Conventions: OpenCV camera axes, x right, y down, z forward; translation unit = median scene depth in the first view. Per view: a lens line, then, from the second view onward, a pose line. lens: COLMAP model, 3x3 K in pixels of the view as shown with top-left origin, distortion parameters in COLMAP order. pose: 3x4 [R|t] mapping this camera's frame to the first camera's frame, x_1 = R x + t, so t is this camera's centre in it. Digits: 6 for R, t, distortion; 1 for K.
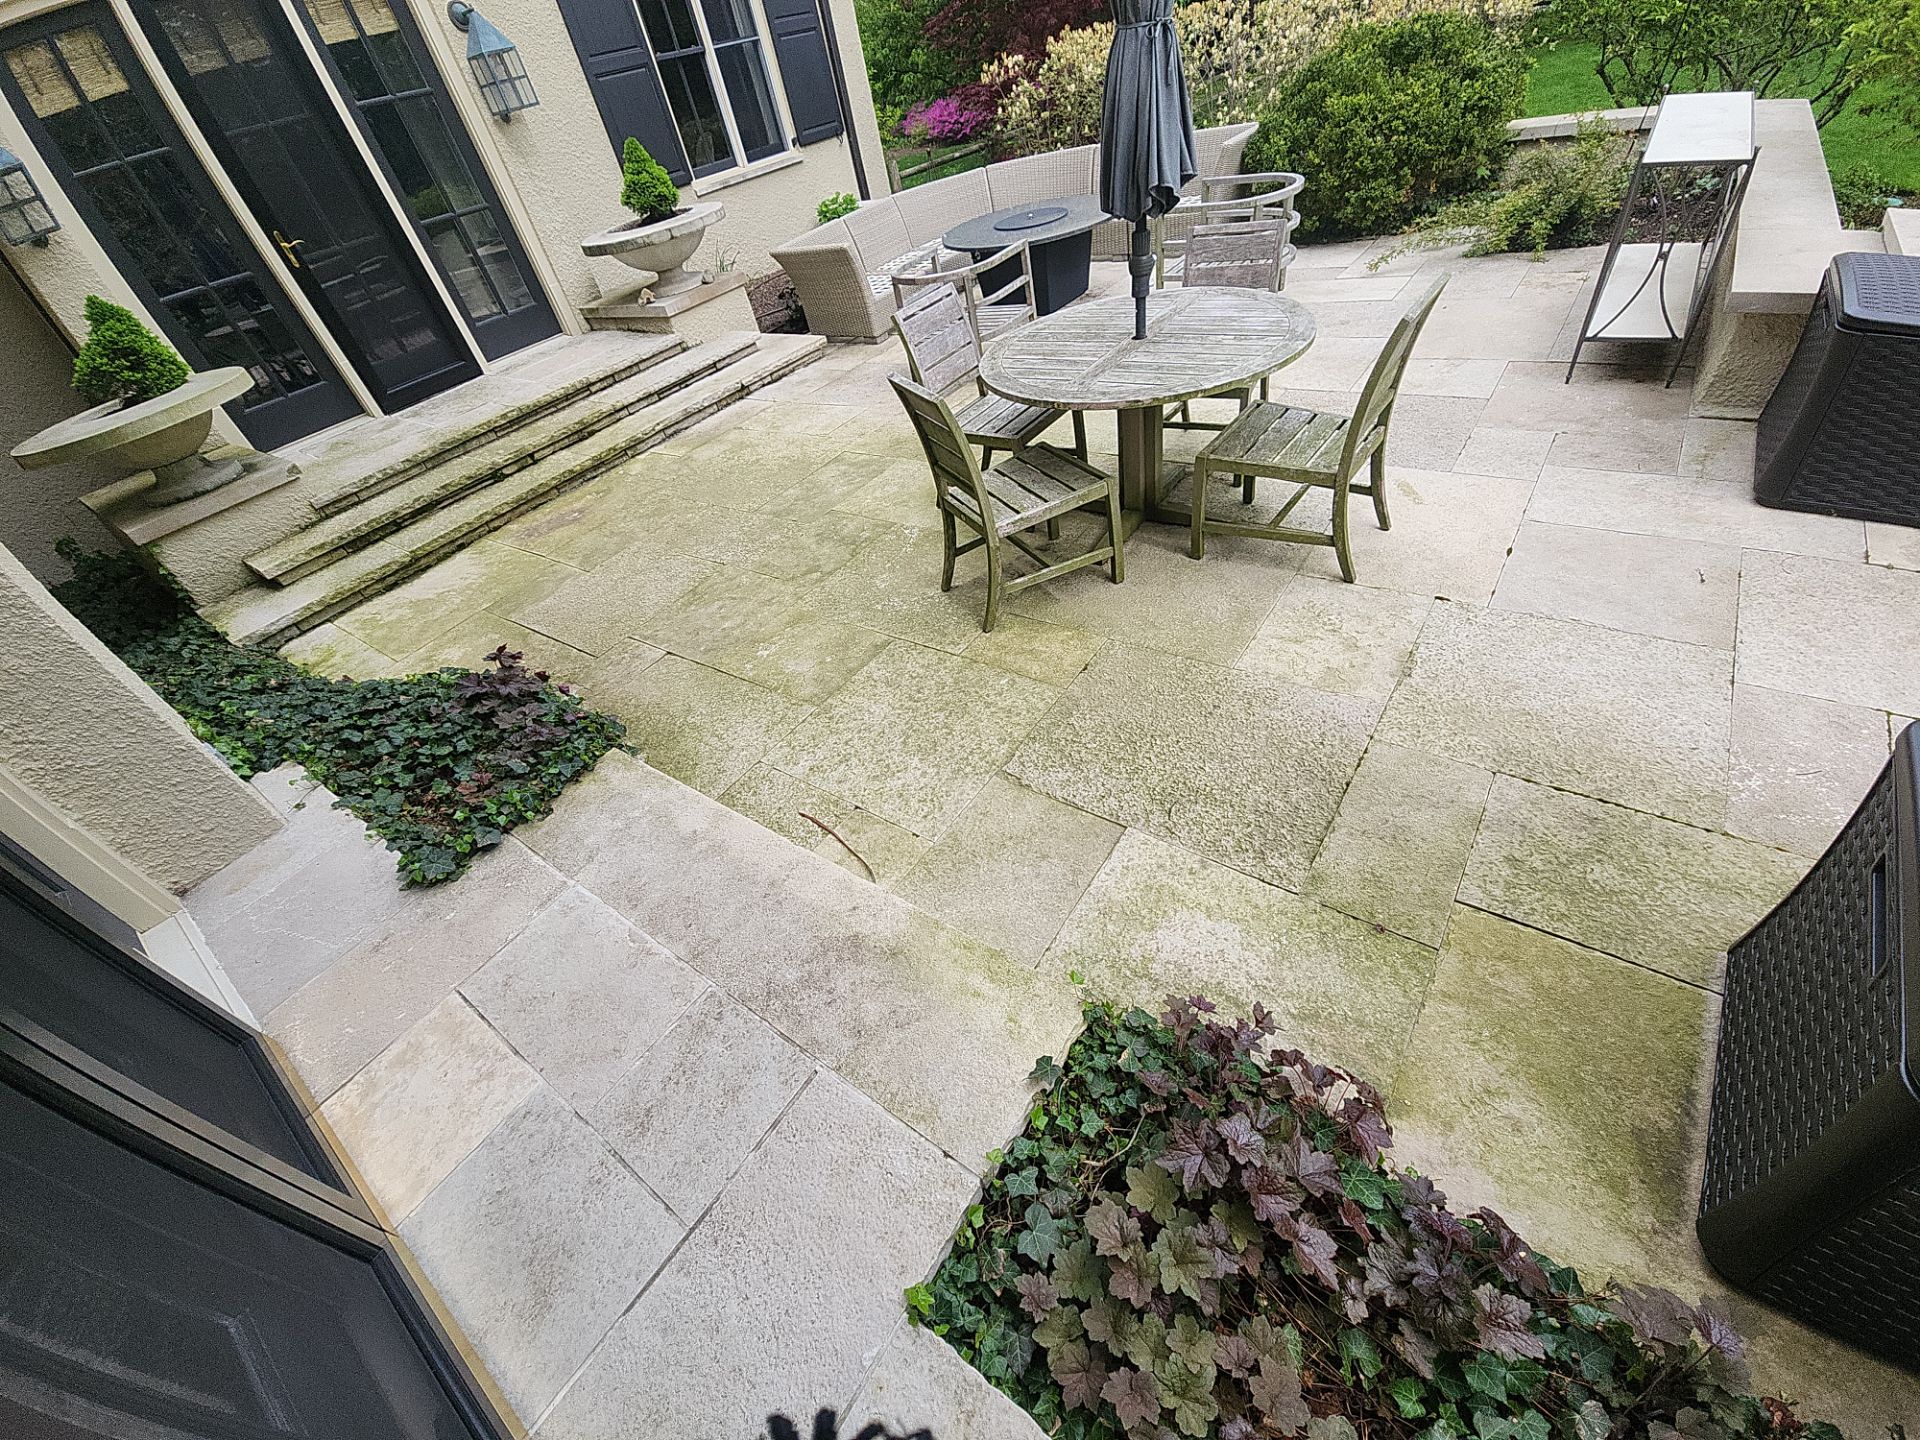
lens RADIAL K [[772.9, 0, 950.2], [0, 772.9, 719.9], [0, 0, 1]] dist [0.012361, -0.009347]
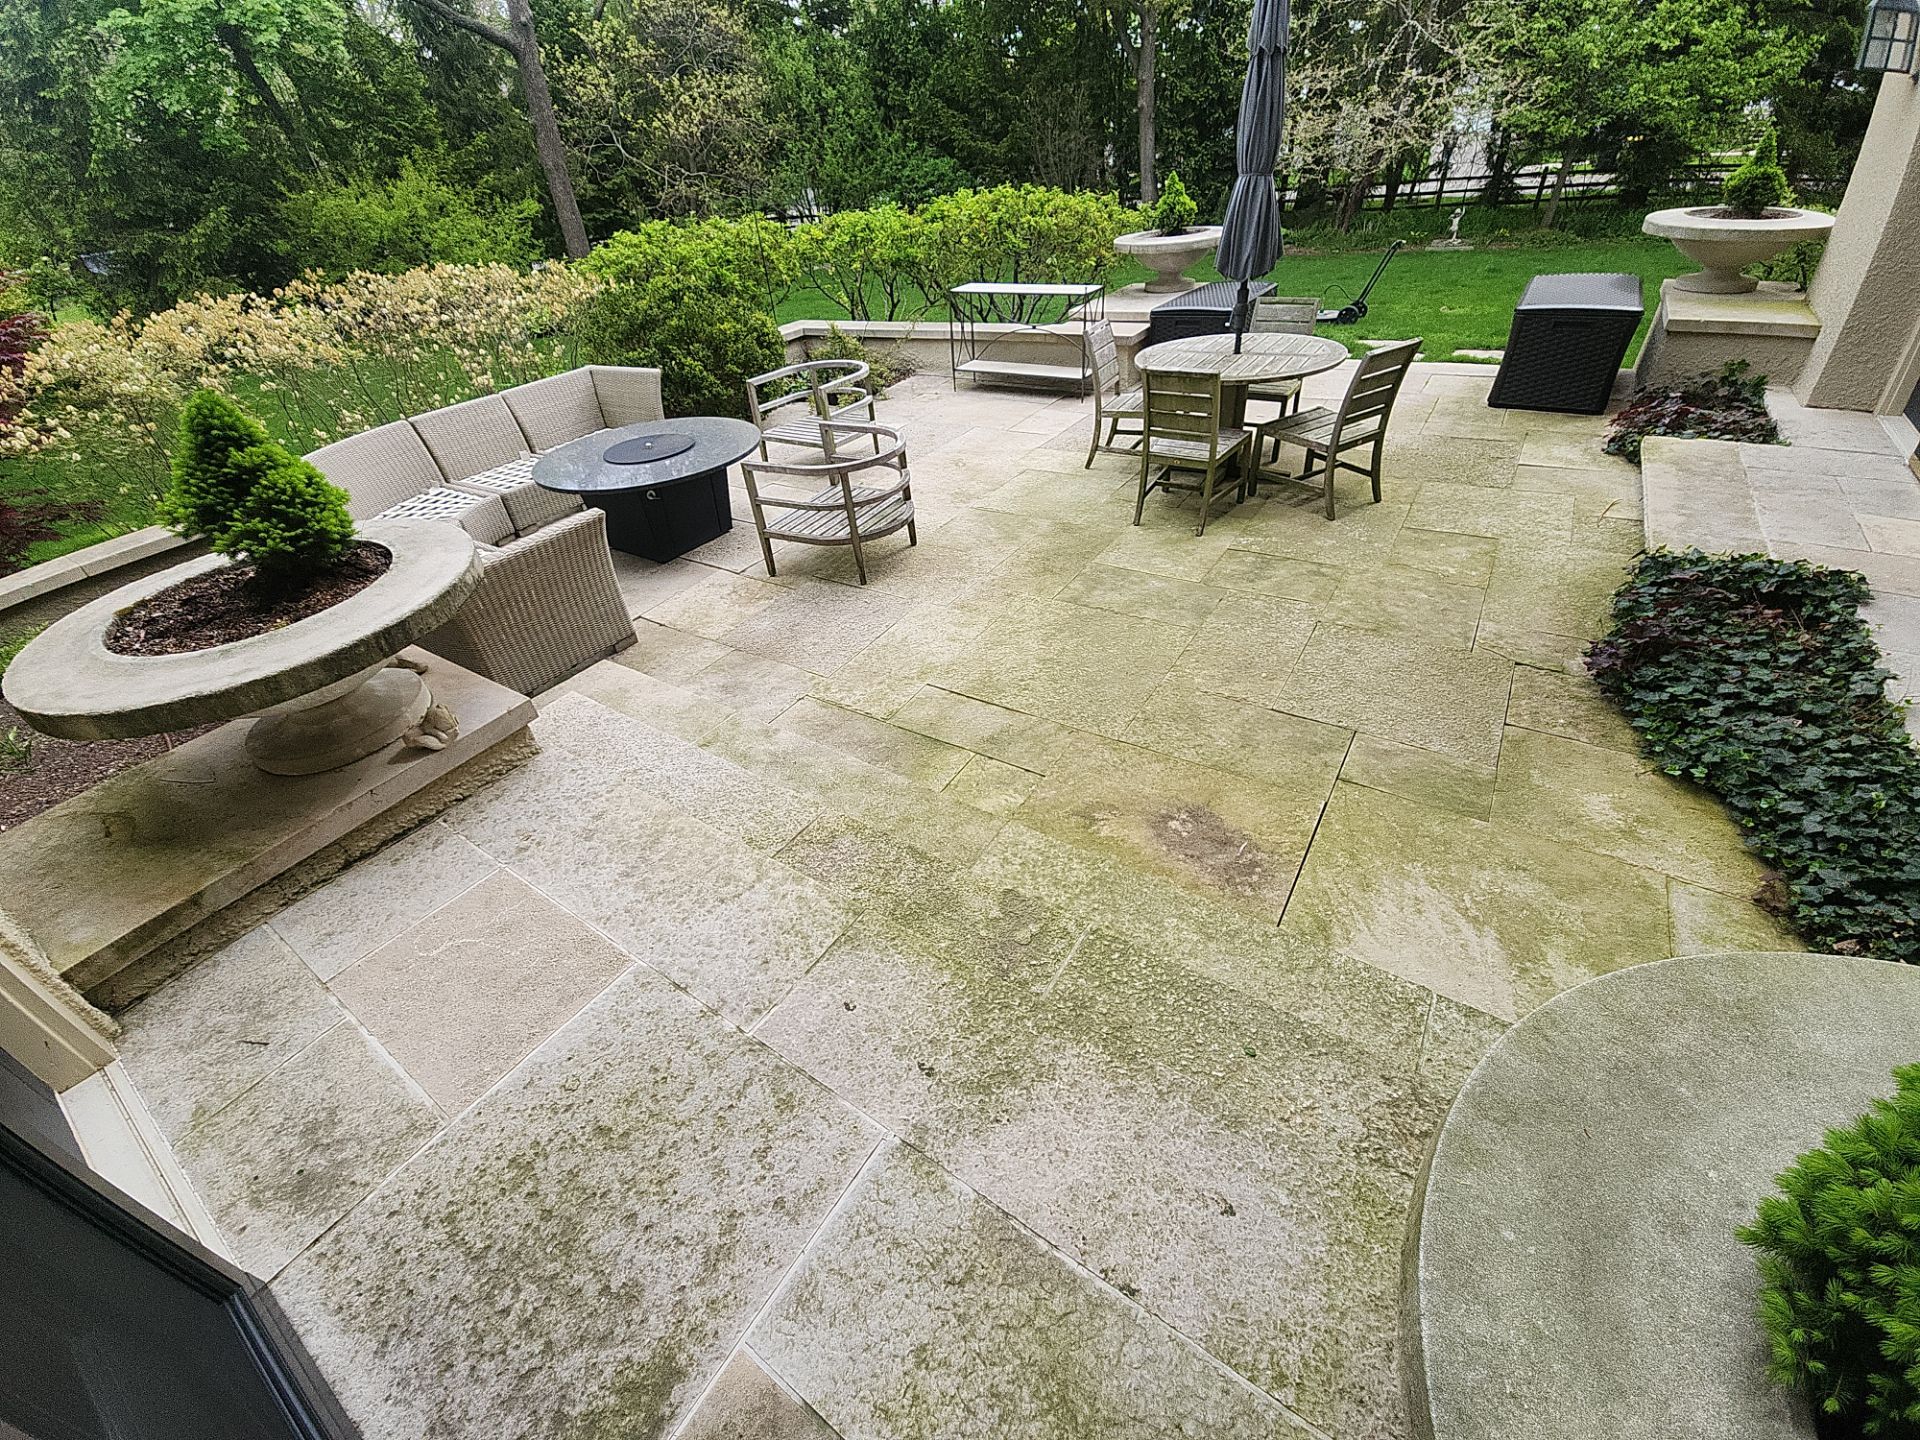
lens RADIAL K [[772.9, 0, 950.2], [0, 772.9, 719.9], [0, 0, 1]] dist [0.012361, -0.009347]
pose [[-0.026436, -0.437377, 0.898890, -1.020501], [0.730821, 0.605066, 0.315904, -0.652508], [-0.682057, 0.665279, 0.303649, 0.948551]]
